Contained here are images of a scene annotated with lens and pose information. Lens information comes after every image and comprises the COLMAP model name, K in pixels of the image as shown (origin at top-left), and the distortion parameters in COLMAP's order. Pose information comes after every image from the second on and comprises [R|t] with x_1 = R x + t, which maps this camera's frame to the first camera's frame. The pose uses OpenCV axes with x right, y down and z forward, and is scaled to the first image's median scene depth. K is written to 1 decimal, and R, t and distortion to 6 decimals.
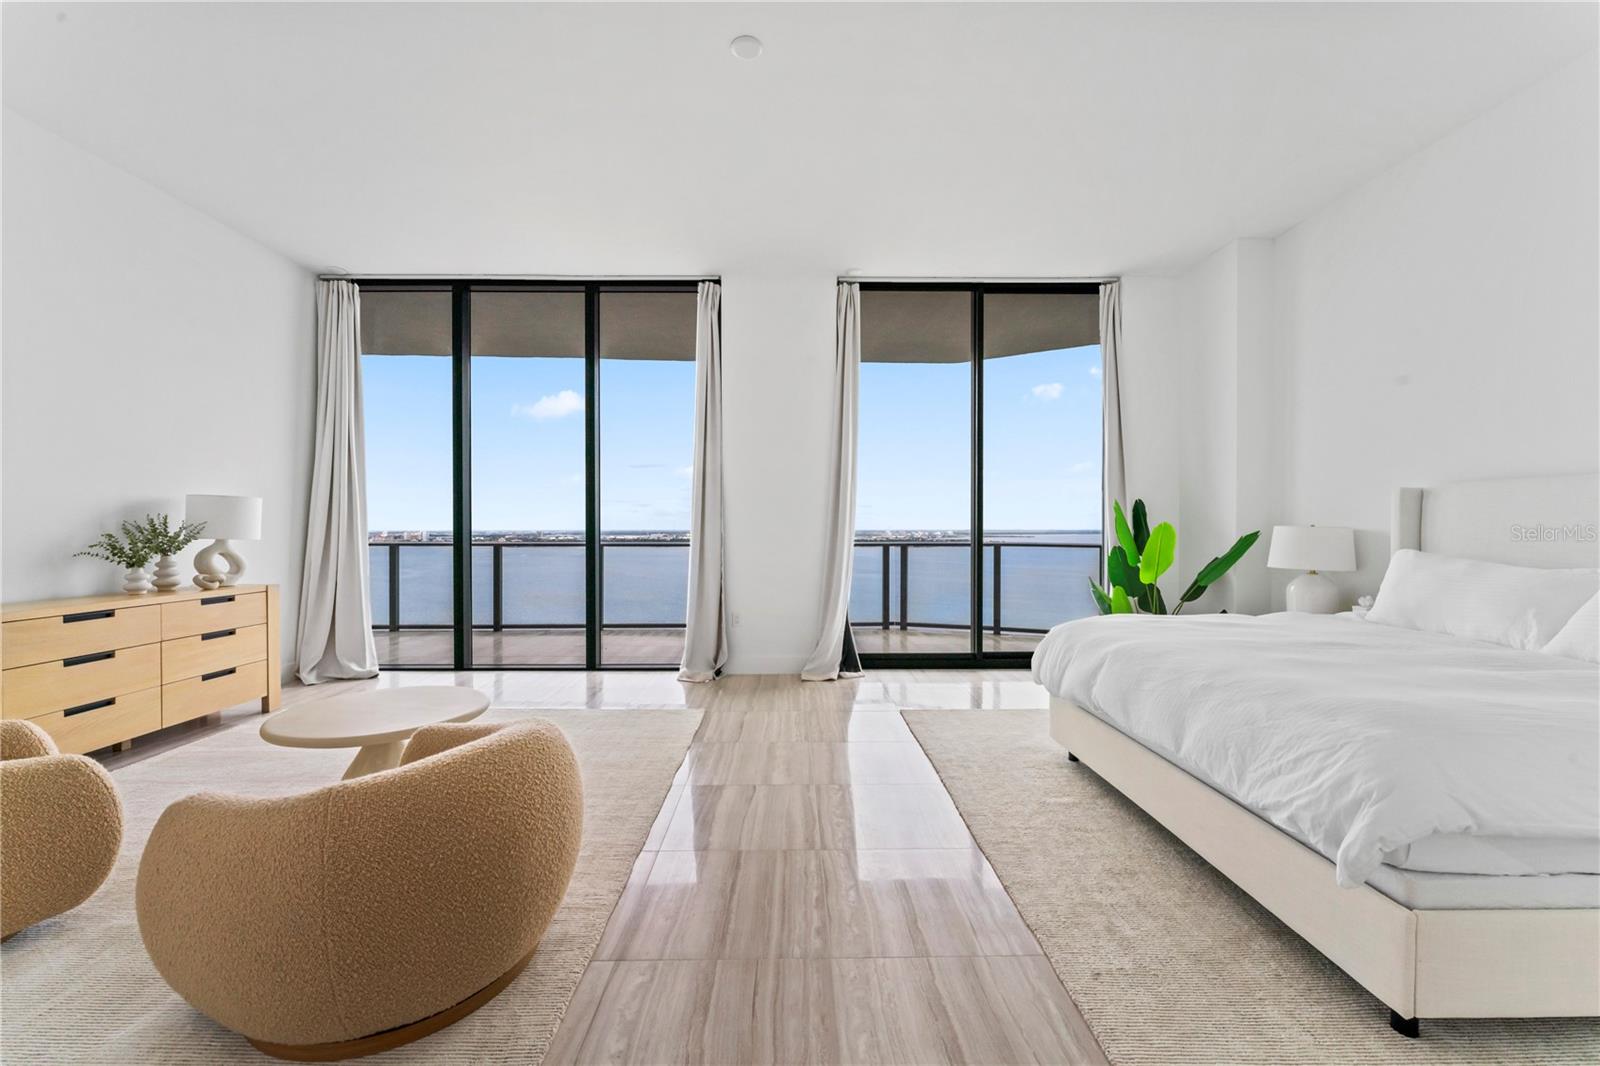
lens RADIAL K [[648.8, 0, 802.6], [0, 648.8, 531.9], [0, 0, 1]] dist [-0.004651, 0.003239]
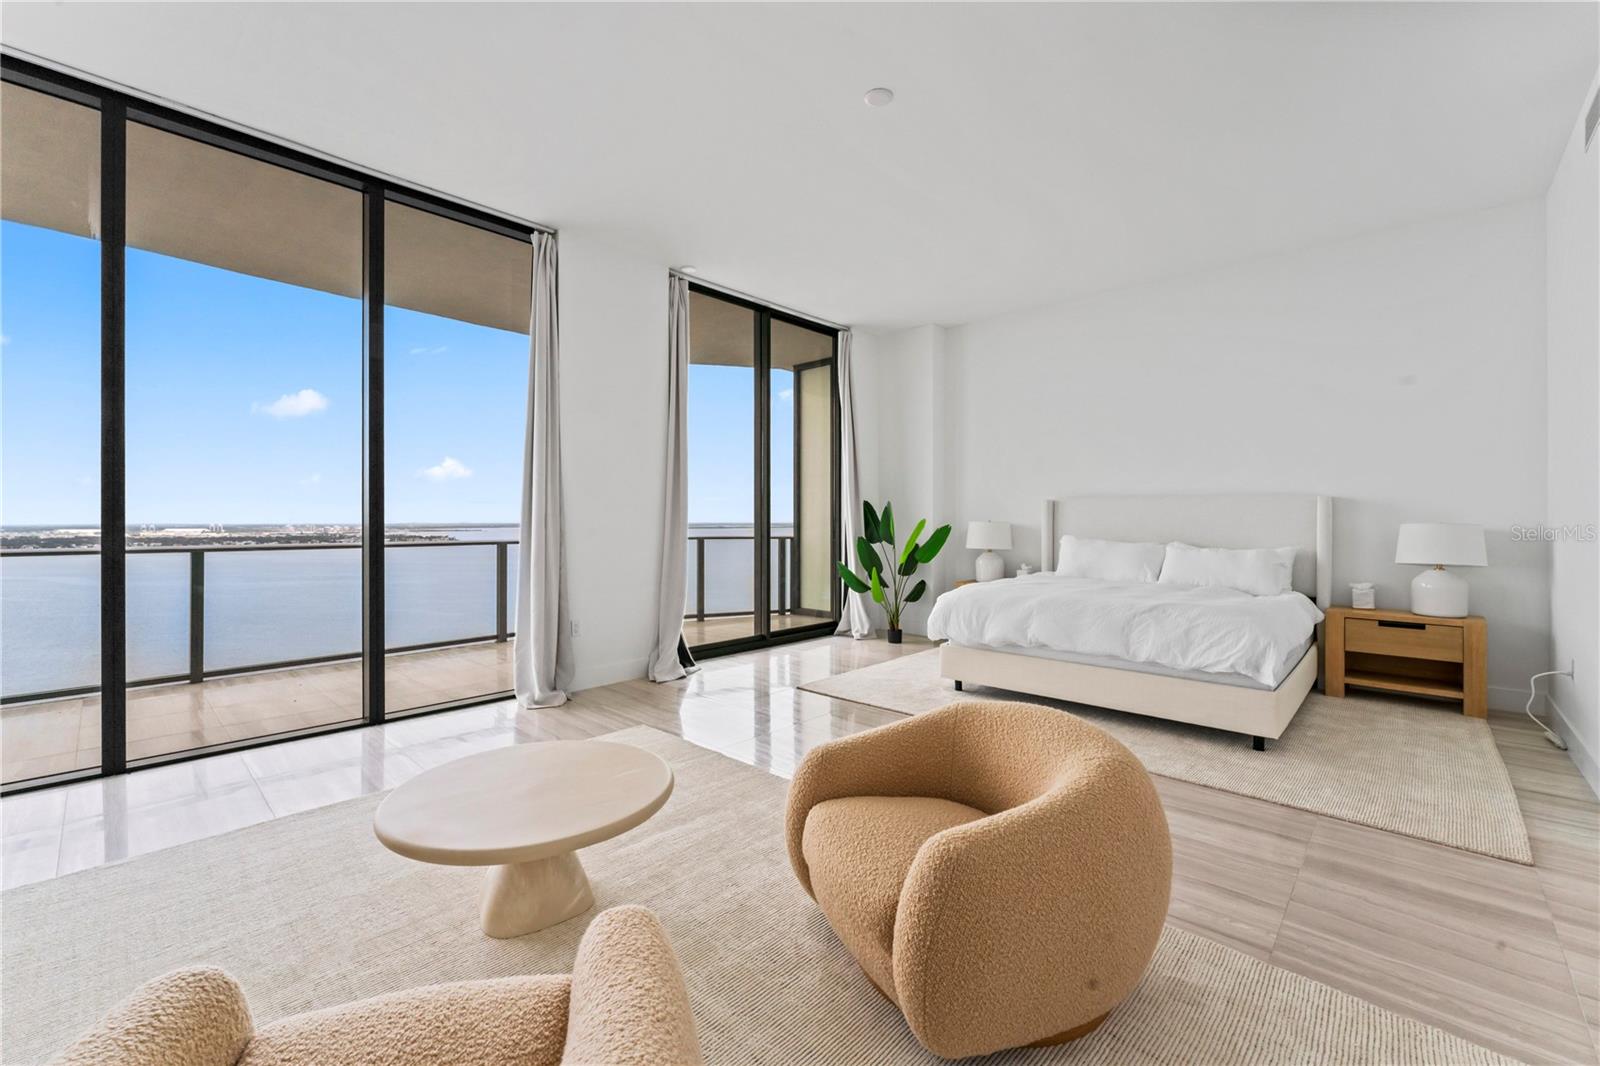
lens RADIAL K [[648.8, 0, 816.5], [0, 648.8, 517.4], [0, 0, 1]] dist [-0.004651, 0.003239]
pose [[0.692103, 0.005215, 0.721780, -0.509523], [0.003739, 0.999935, -0.010809, -0.003047], [-0.721789, 0.010180, 0.692038, 0.162307]]
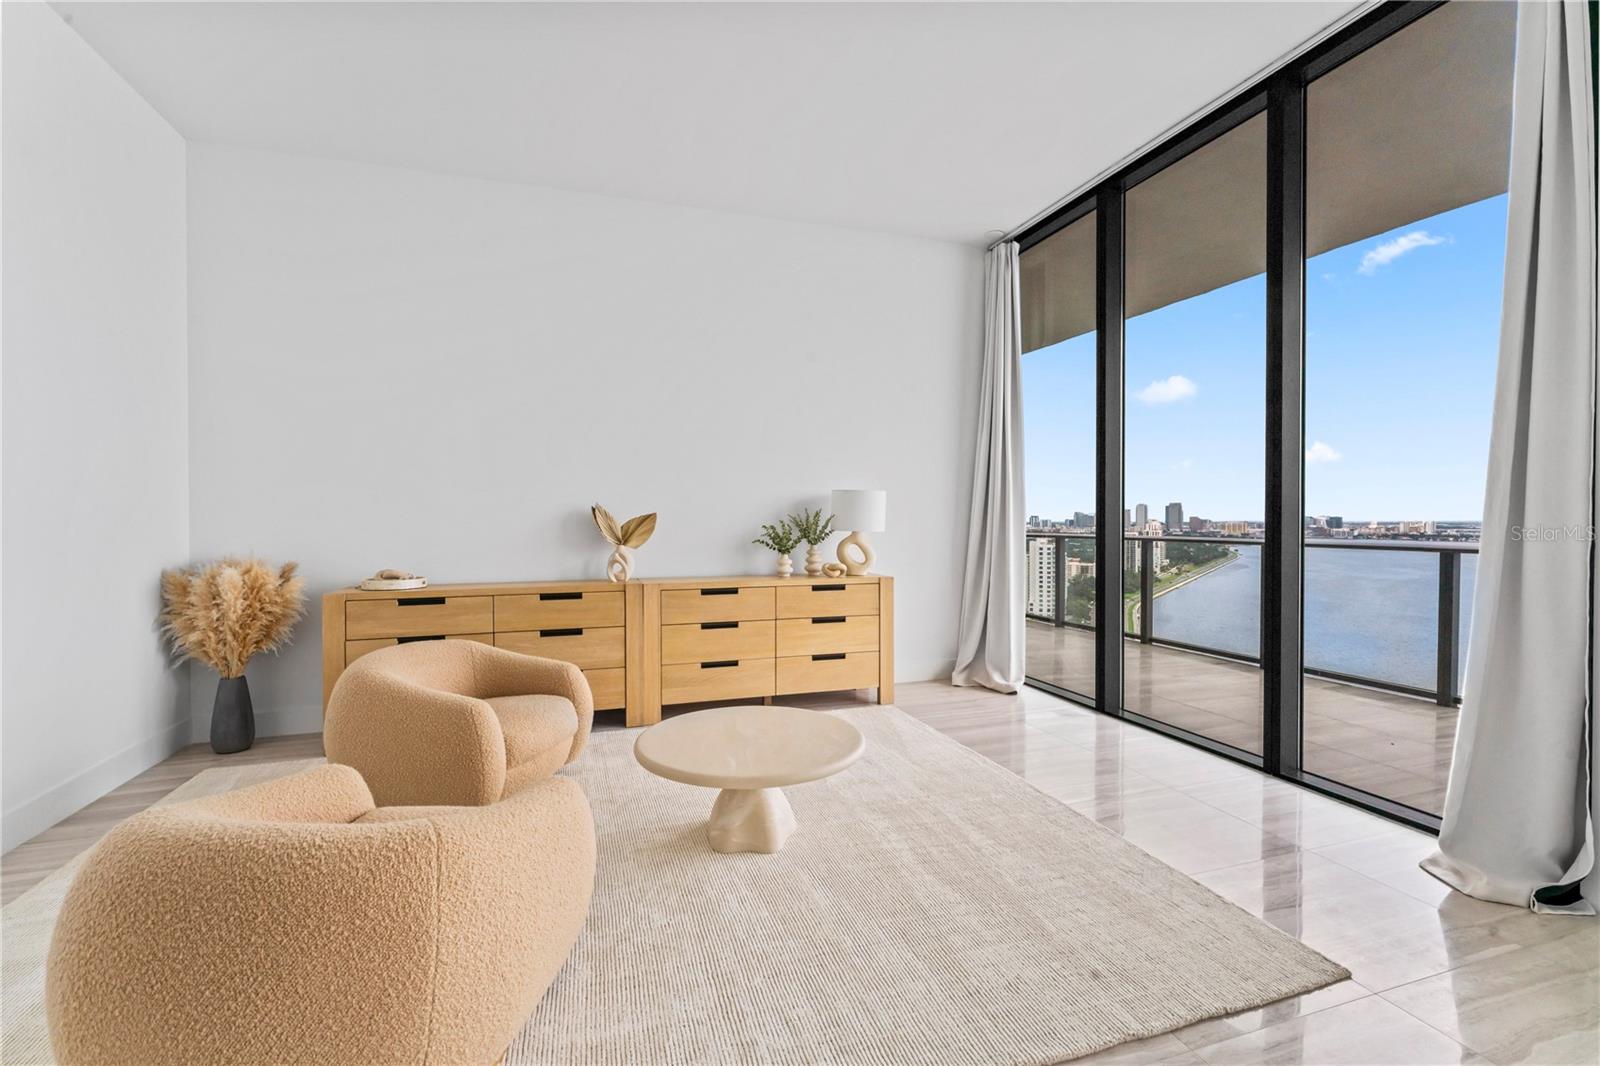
lens RADIAL K [[683.1, 0, 779.7], [0, 683.1, 530.1], [0, 0, 1]] dist [0.004605, -0.003074]
pose [[0.270237, 0.013984, -0.962692, 0.121194], [-0.002507, 0.999901, 0.013821, -0.004601], [0.962791, -0.001322, 0.270246, 0.442315]]
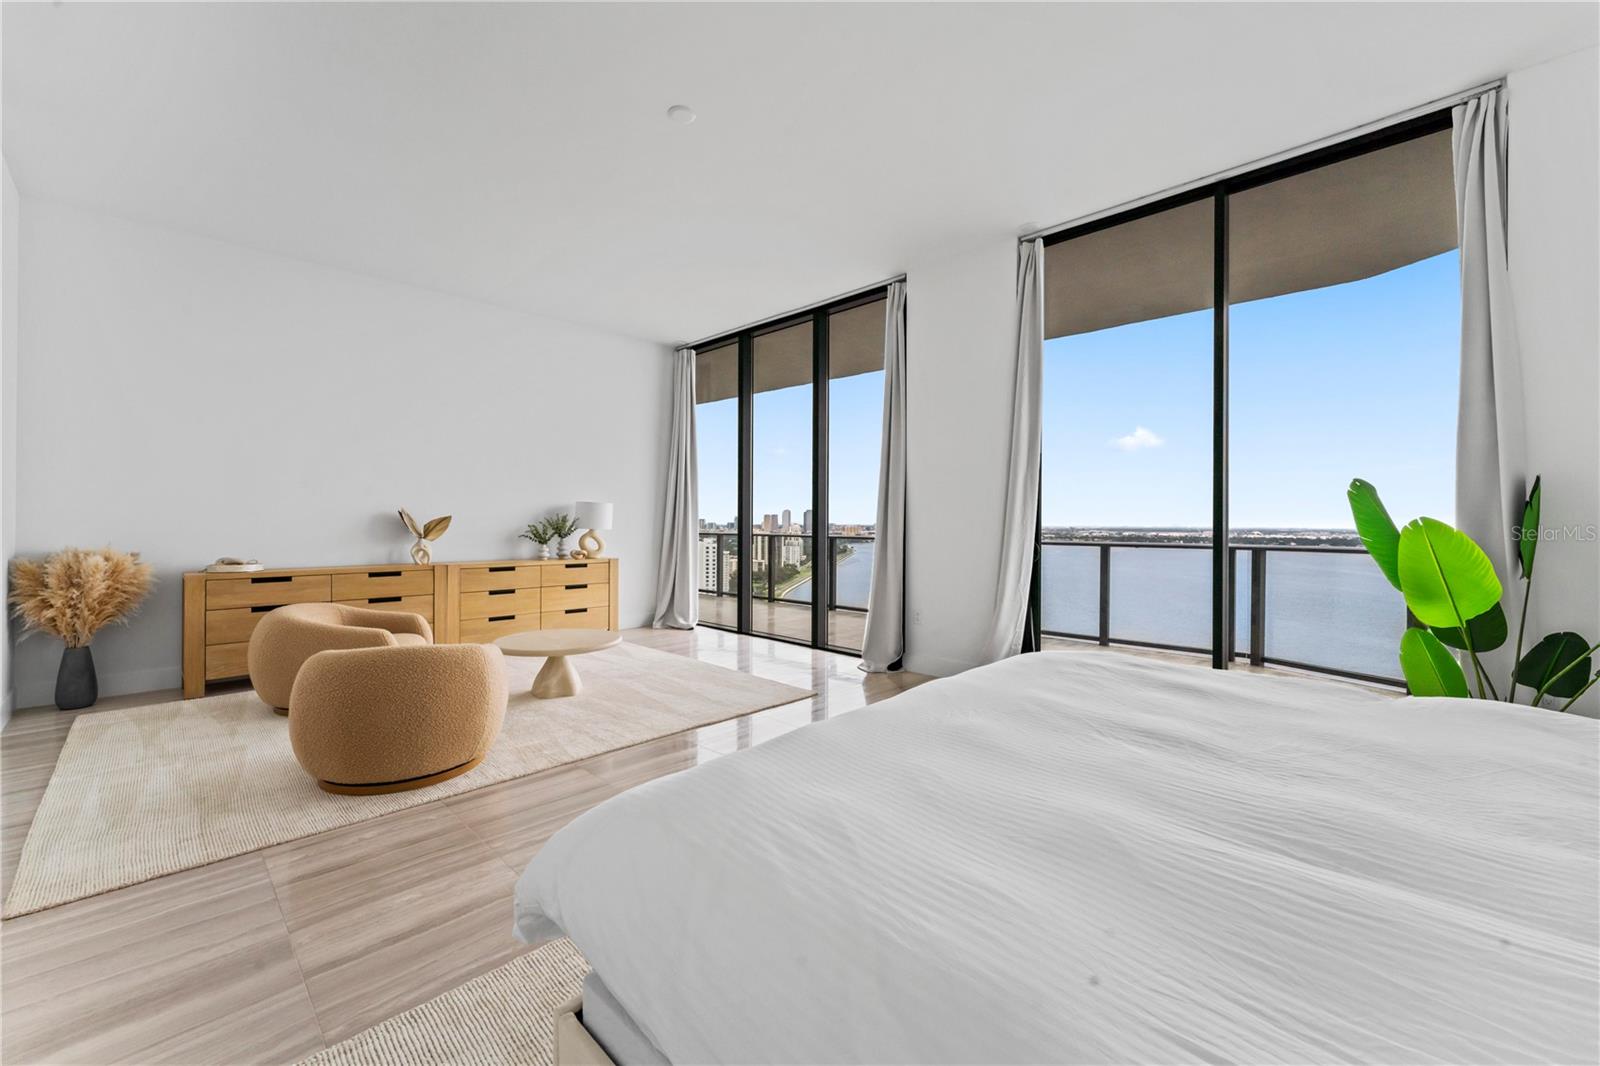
lens RADIAL K [[648.8, 0, 793.7], [0, 648.8, 520.3], [0, 0, 1]] dist [-0.004651, 0.003239]
pose [[0.696696, 0.001346, -0.717365, 0.476793], [-0.009010, 0.999936, -0.006875, -0.002832], [0.717310, 0.011253, 0.696663, 0.178215]]
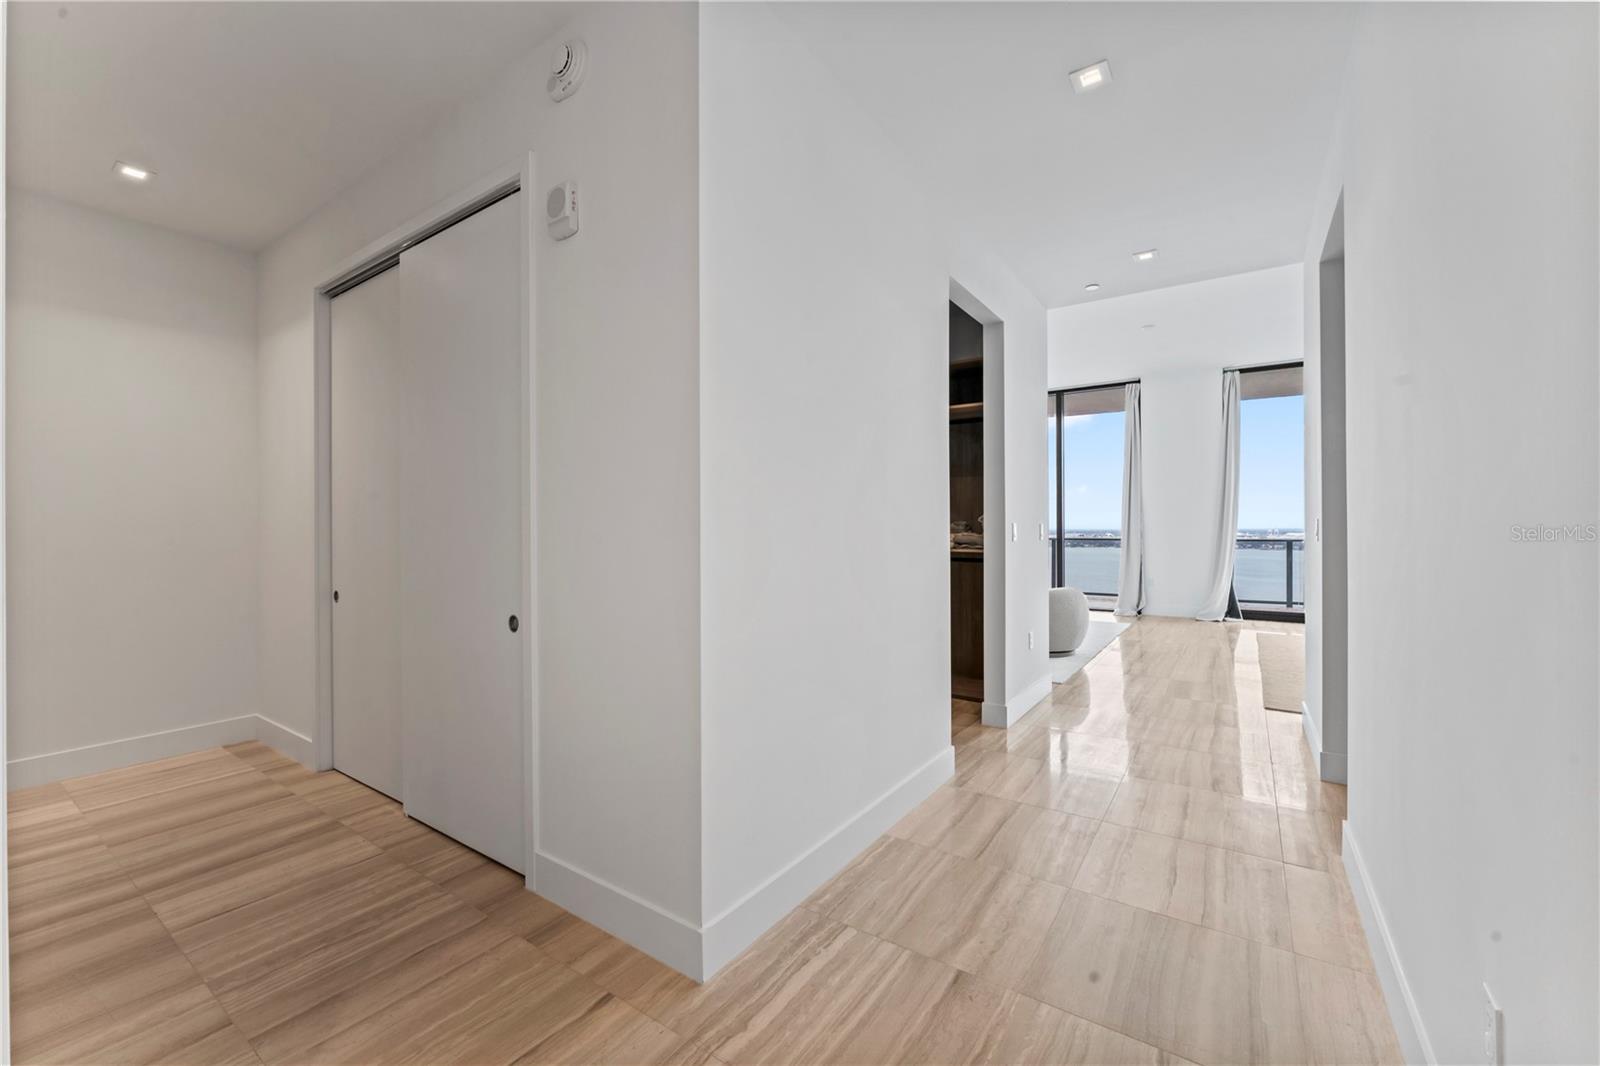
lens RADIAL K [[648.8, 0, 804.1], [0, 648.8, 525.0], [0, 0, 1]] dist [-0.004651, 0.003239]
pose [[0.811227, -0.004525, -0.584714, 0.149175], [-0.000126, 0.999969, -0.007913, 0.000898], [0.584732, 0.006493, 0.811201, -0.879991]]
